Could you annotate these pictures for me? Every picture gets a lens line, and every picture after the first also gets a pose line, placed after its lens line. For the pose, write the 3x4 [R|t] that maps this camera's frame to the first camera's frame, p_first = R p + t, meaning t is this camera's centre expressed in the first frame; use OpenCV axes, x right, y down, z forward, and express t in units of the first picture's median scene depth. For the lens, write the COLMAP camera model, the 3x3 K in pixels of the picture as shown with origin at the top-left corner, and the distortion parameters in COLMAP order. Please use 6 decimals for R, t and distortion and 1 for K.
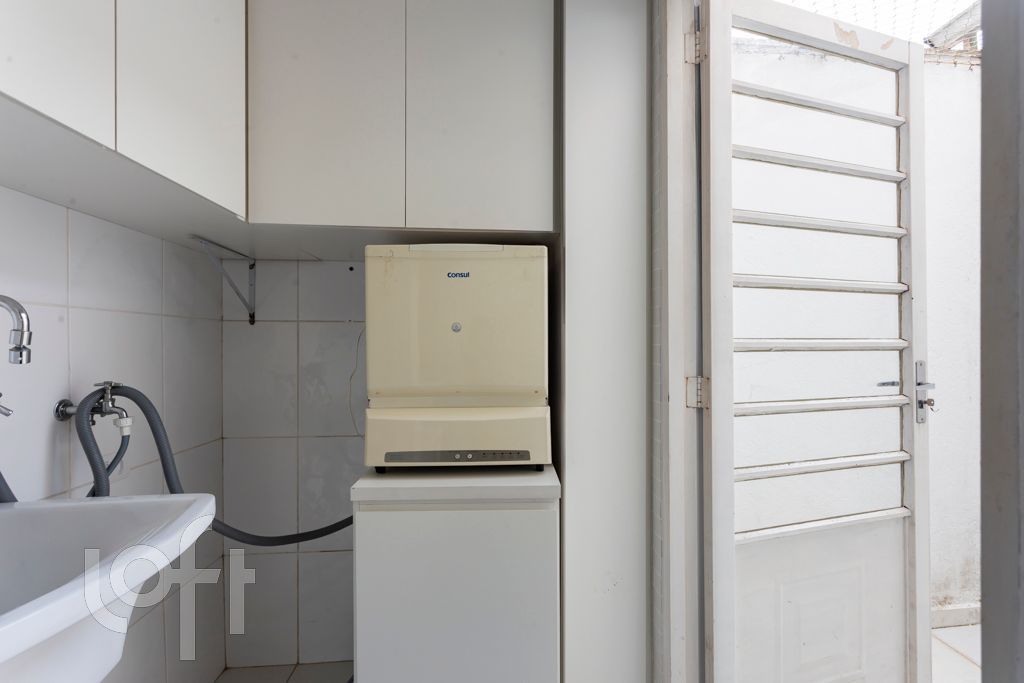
lens RADIAL K [[493.3, 0, 510.4], [0, 493.3, 346.4], [0, 0, 1]] dist [-0.000154, 0.000064]
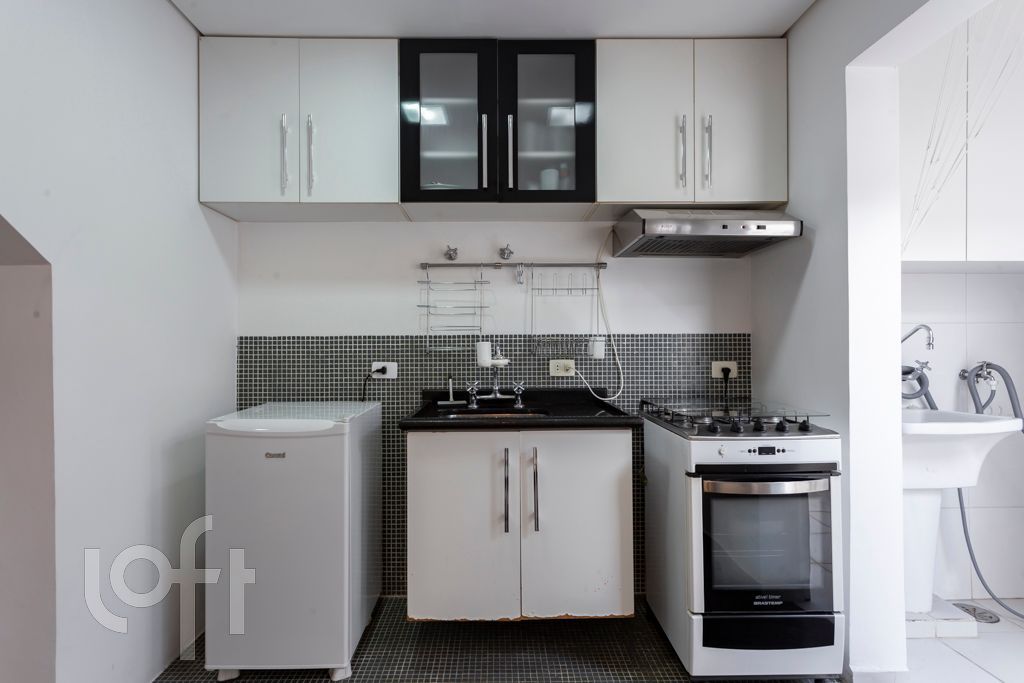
lens RADIAL K [[512.8, 0, 512.0], [0, 512.8, 341.5], [0, 0, 1]] dist [0.003797, 0.000453]
pose [[-0.017630, -0.005657, -0.999829, 1.217461], [0.006881, 0.999960, -0.005779, -0.006576], [0.999821, -0.006982, -0.017590, -0.801780]]
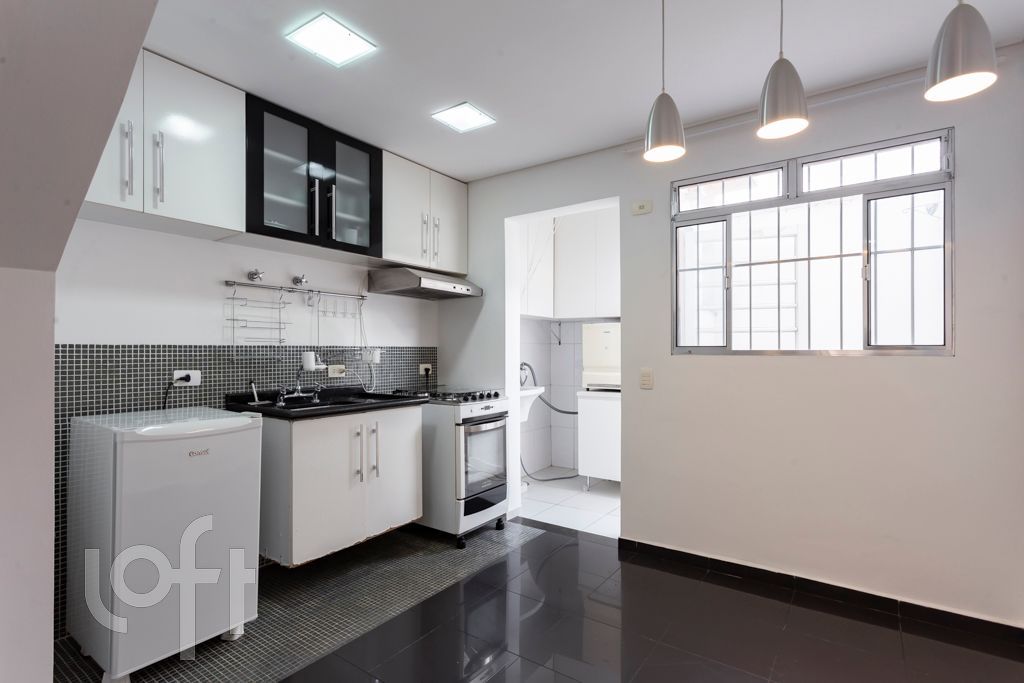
lens RADIAL K [[489.6, 0, 523.8], [0, 489.6, 345.3], [0, 0, 1]] dist [0.001623, -0.000060]
pose [[0.805985, -0.008381, -0.591876, 1.537733], [0.002290, 0.999936, -0.011041, -0.018936], [0.591931, 0.007543, 0.805953, -2.194850]]
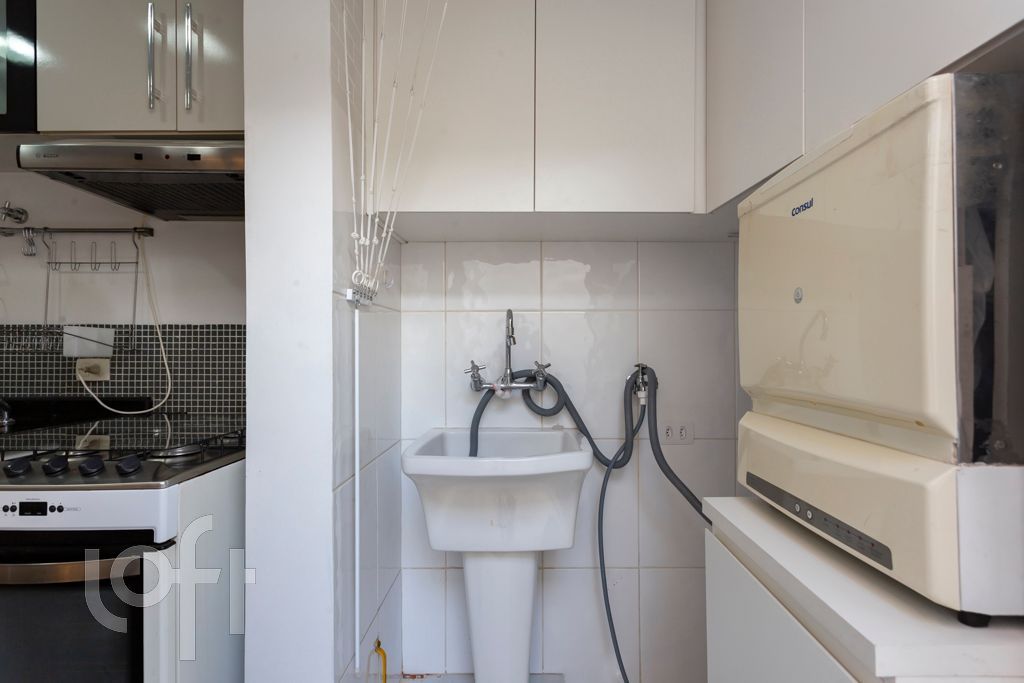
lens RADIAL K [[503.7, 0, 515.9], [0, 503.7, 348.7], [0, 0, 1]] dist [0.011644, 0.000113]
pose [[-0.061939, 0.000381, -0.998080, 0.571866], [0.001396, 0.999999, 0.000295, 0.028153], [0.998079, -0.001375, -0.061939, 0.739878]]
